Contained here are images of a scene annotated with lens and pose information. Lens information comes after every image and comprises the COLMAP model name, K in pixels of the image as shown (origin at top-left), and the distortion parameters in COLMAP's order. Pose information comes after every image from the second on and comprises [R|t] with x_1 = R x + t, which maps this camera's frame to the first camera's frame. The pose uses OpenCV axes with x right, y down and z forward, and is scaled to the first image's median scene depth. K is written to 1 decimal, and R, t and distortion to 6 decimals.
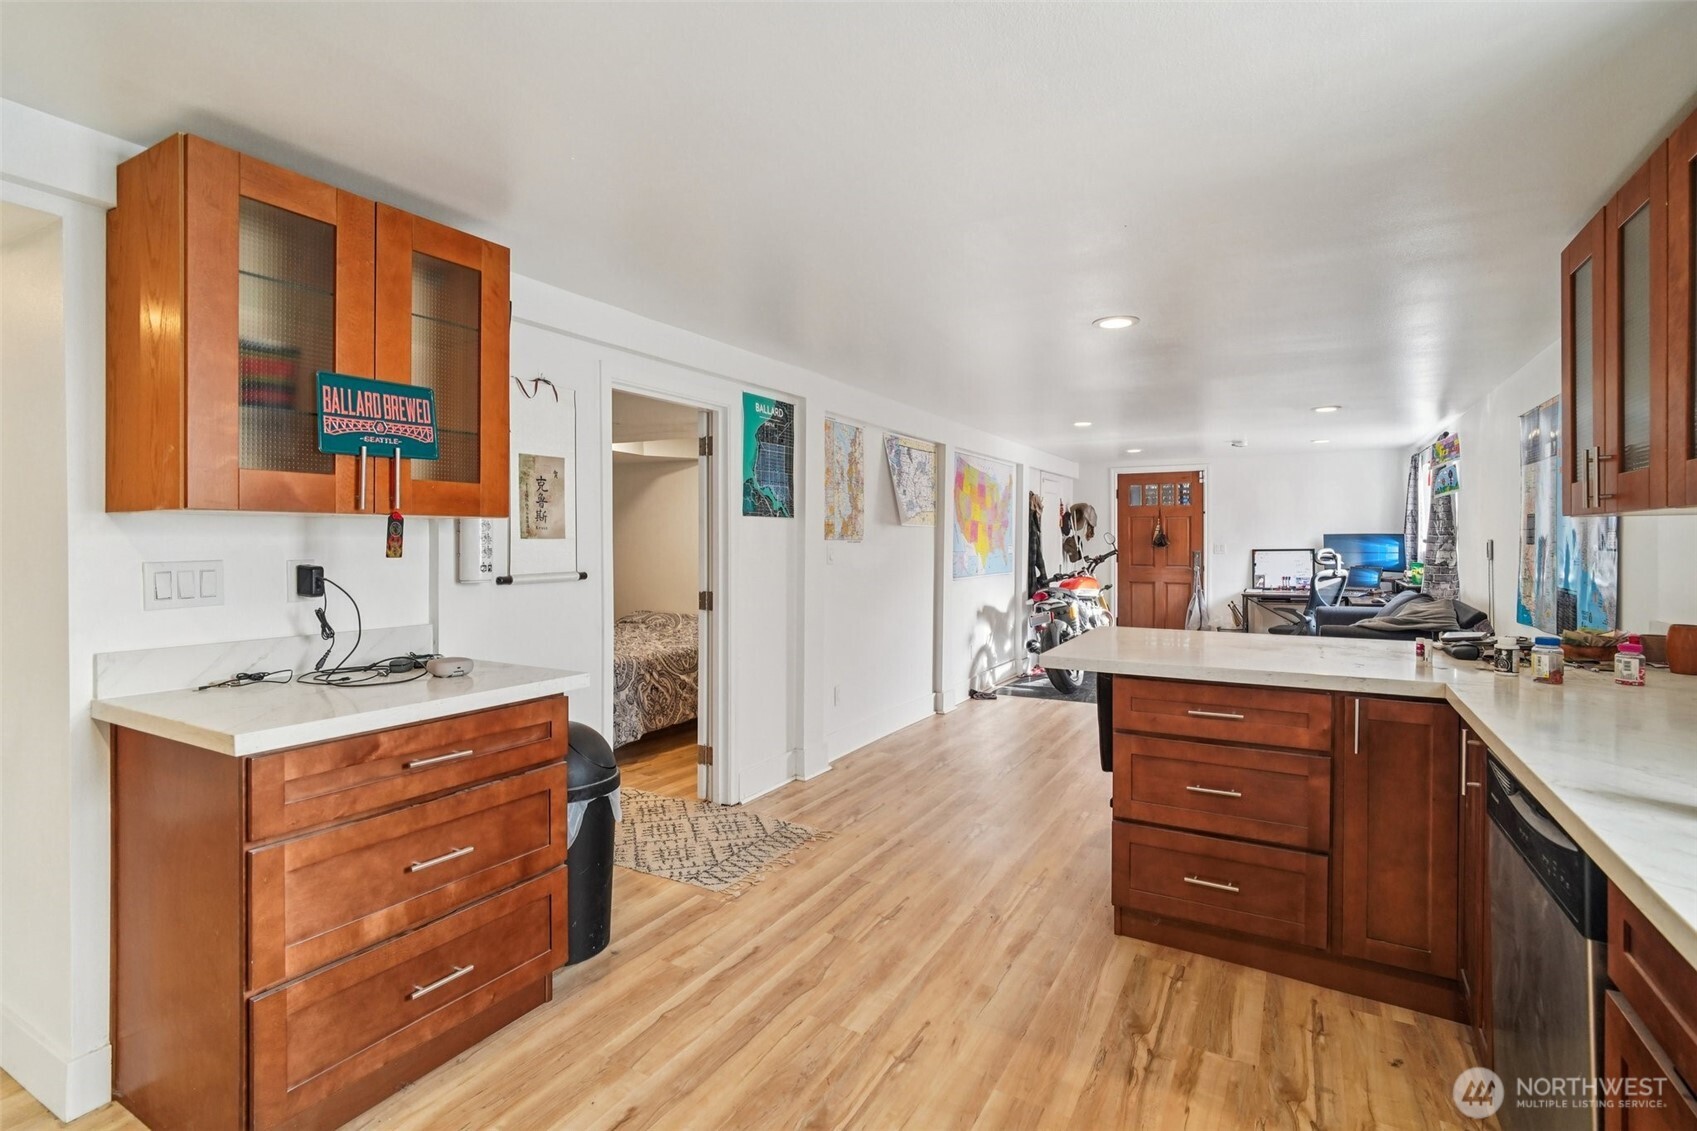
lens RADIAL K [[794.8, 0, 851.3], [0, 794.8, 553.0], [0, 0, 1]] dist [-0.004096, 0.001308]
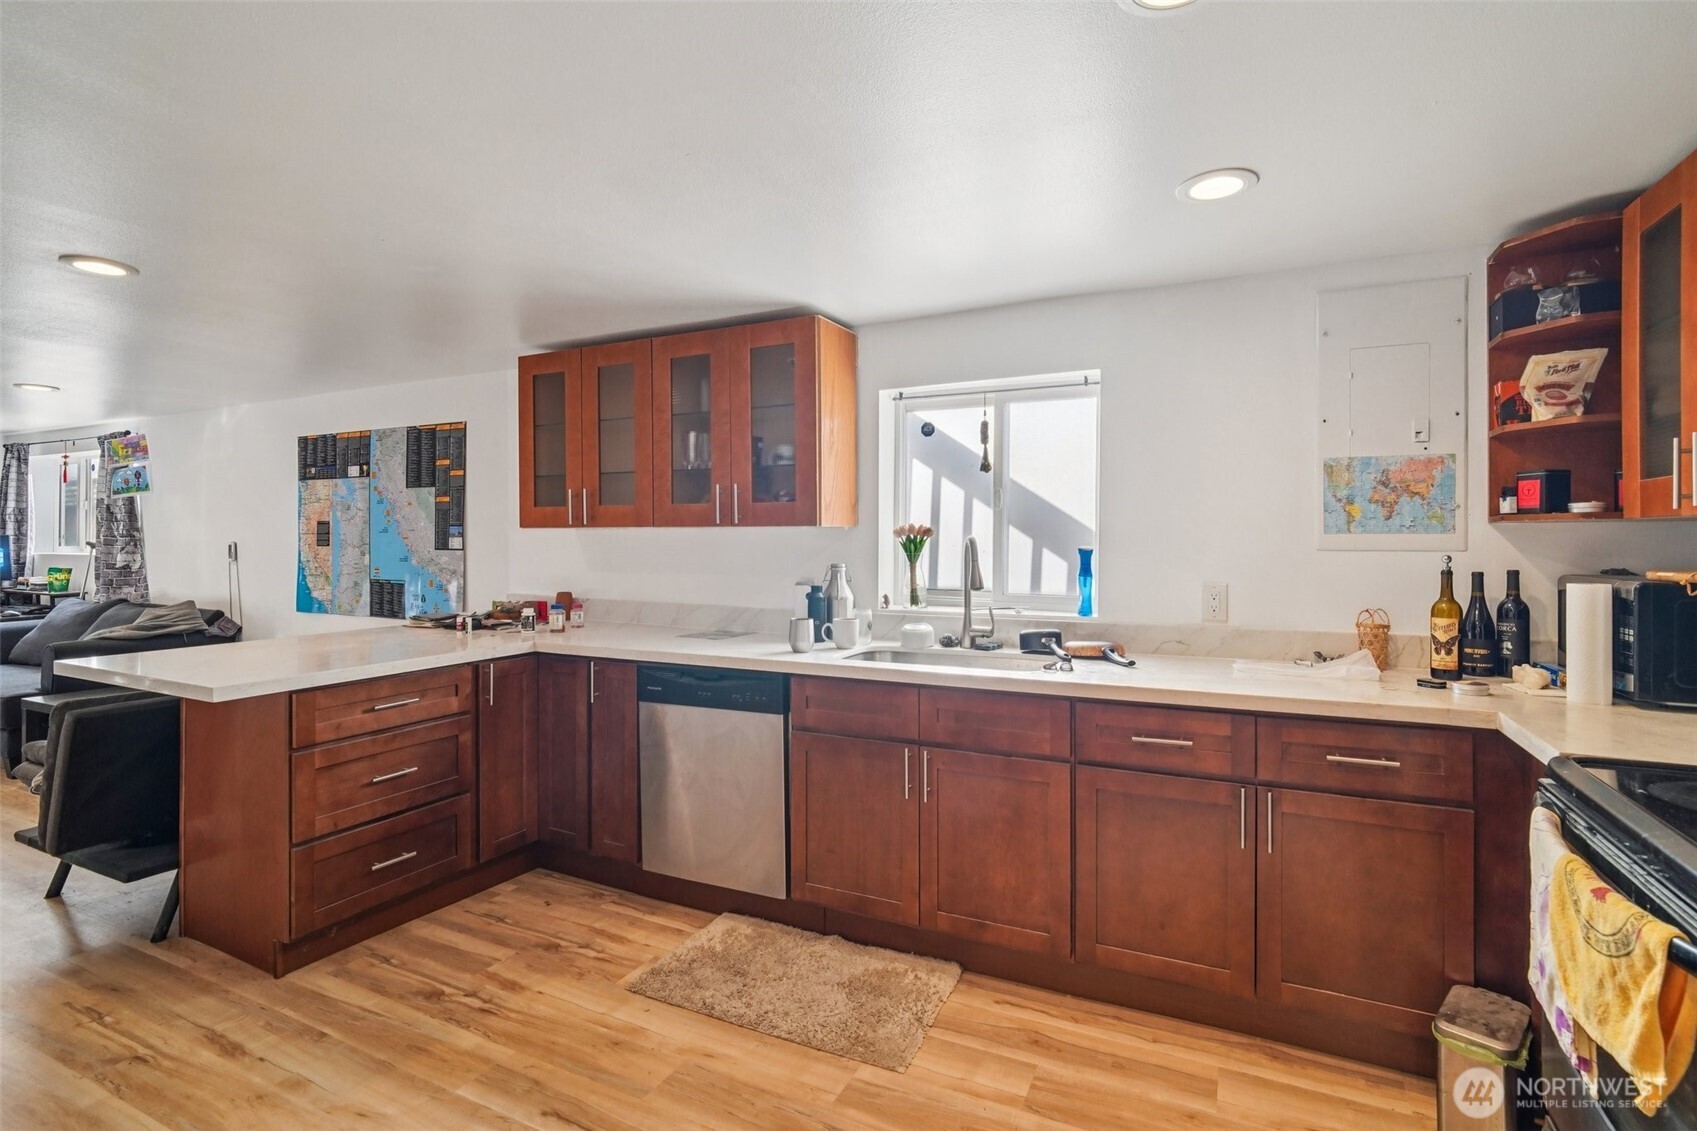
lens RADIAL K [[794.8, 0, 855.6], [0, 794.8, 544.4], [0, 0, 1]] dist [-0.004096, 0.001308]
pose [[-0.055477, -0.001140, 0.998459, -0.688770], [0.012789, 0.999917, 0.001852, -0.011059], [-0.998378, 0.012872, -0.055458, 0.435740]]
